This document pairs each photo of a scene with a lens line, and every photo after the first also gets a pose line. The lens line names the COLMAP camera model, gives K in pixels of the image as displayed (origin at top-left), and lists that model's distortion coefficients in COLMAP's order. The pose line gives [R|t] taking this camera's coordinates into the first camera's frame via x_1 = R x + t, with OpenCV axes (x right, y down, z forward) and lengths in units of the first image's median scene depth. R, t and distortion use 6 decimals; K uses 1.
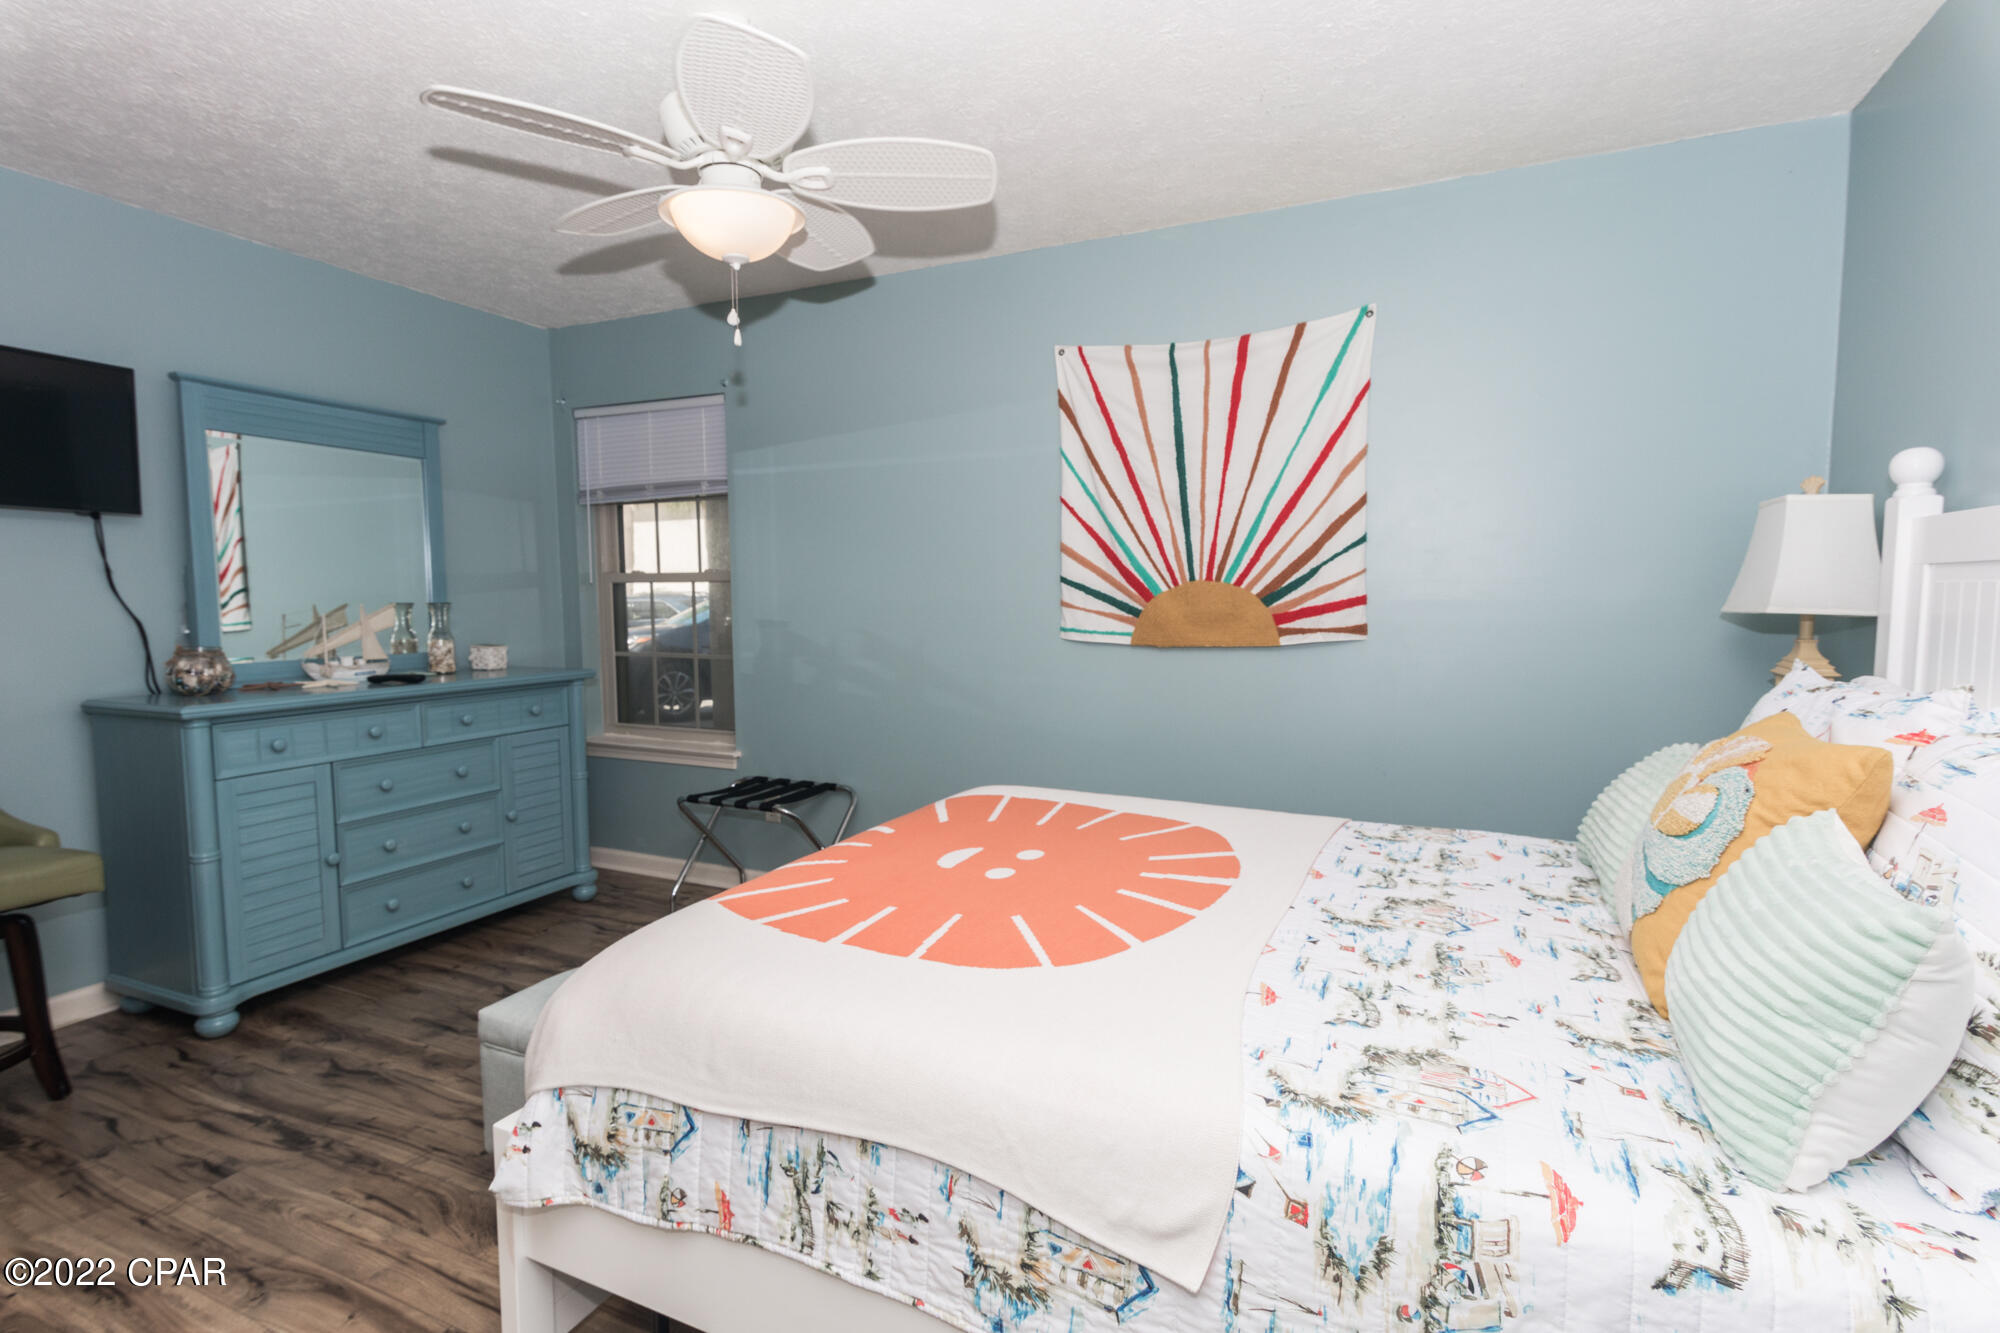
lens RADIAL K [[935.7, 0, 1000.0], [0, 935.7, 666.5], [0, 0, 1]] dist [0.004790, 0.000355]
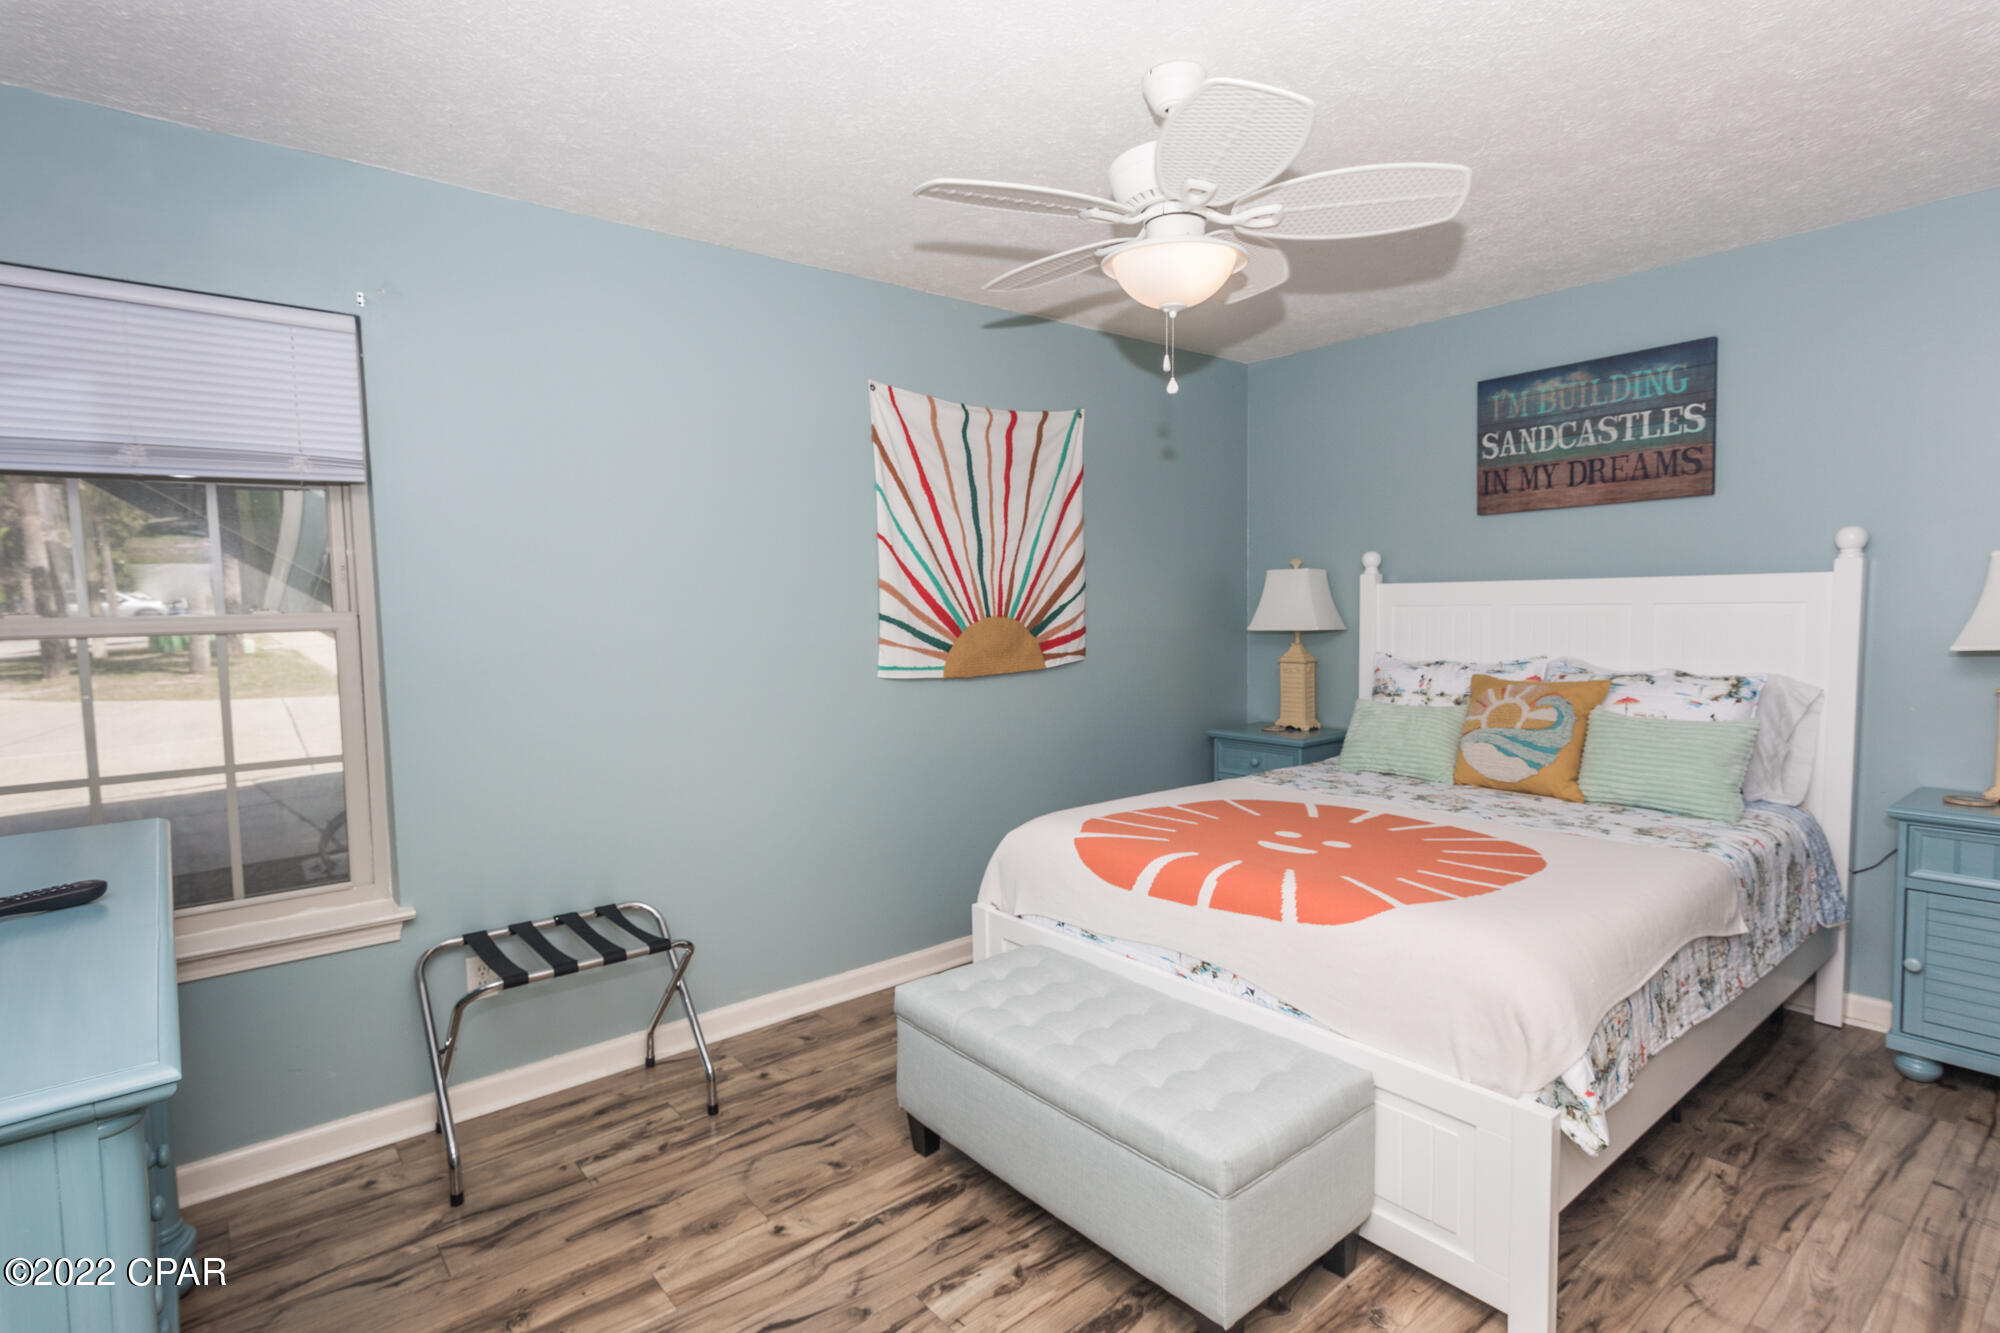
lens RADIAL K [[959.1, 0, 992.8], [0, 959.1, 667.8], [0, 0, 1]] dist [0.003125, -0.000389]
pose [[0.454923, -0.066000, 0.888082, -0.839175], [0.085165, 0.995903, 0.030386, -0.065927], [-0.886449, 0.061810, 0.458680, 0.471060]]
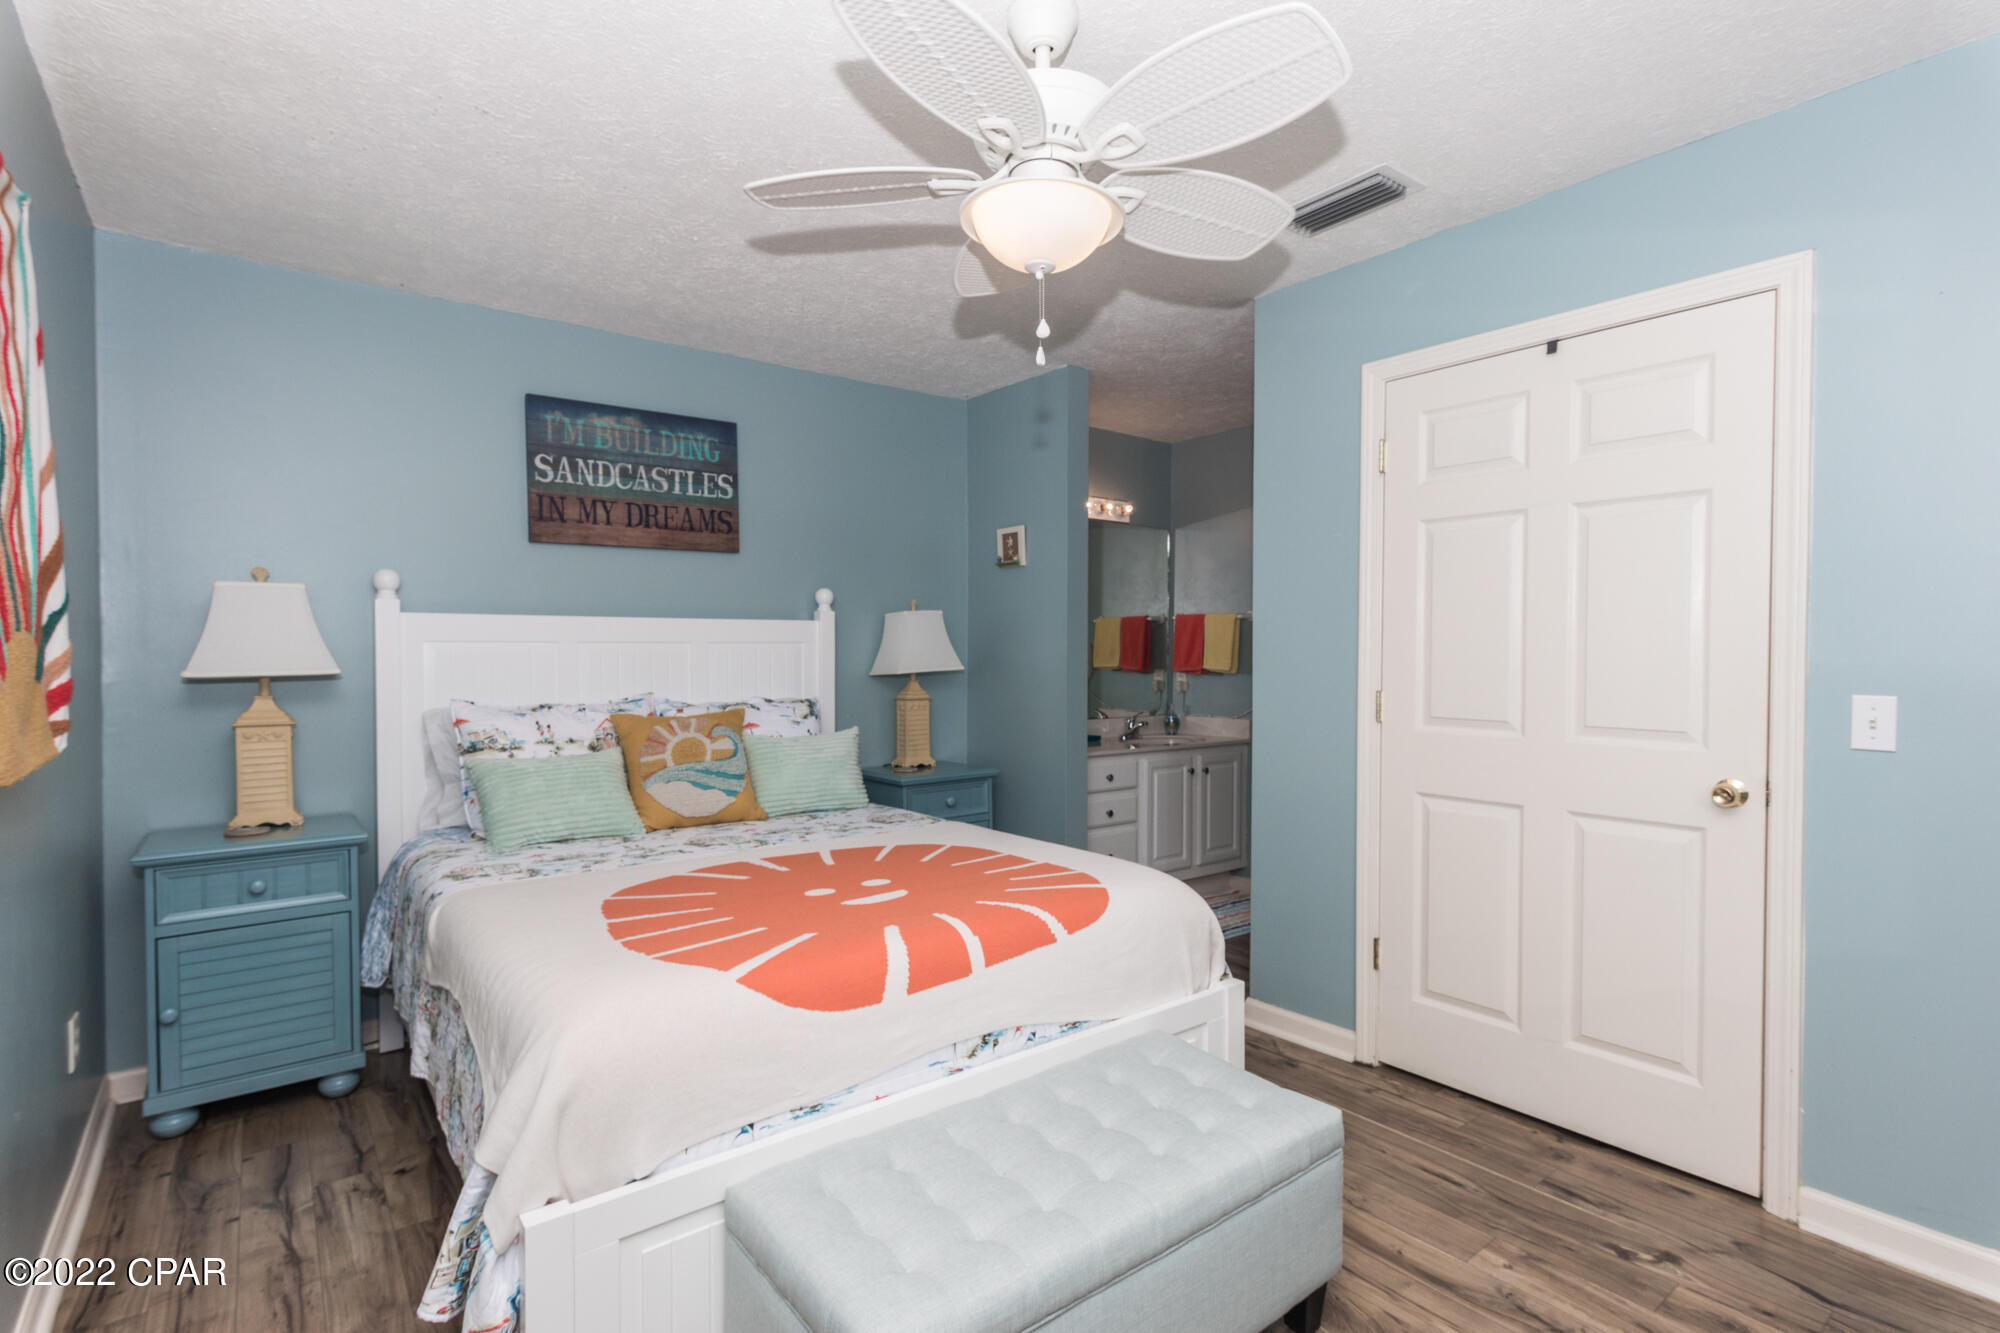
lens RADIAL K [[935.7, 0, 1000.0], [0, 935.7, 666.5], [0, 0, 1]] dist [0.004790, 0.000355]
pose [[-0.870743, 0.000228, 0.491738, -0.437647], [0.045690, 0.995711, 0.080443, -0.090260], [-0.489610, 0.092512, -0.867020, 1.168156]]
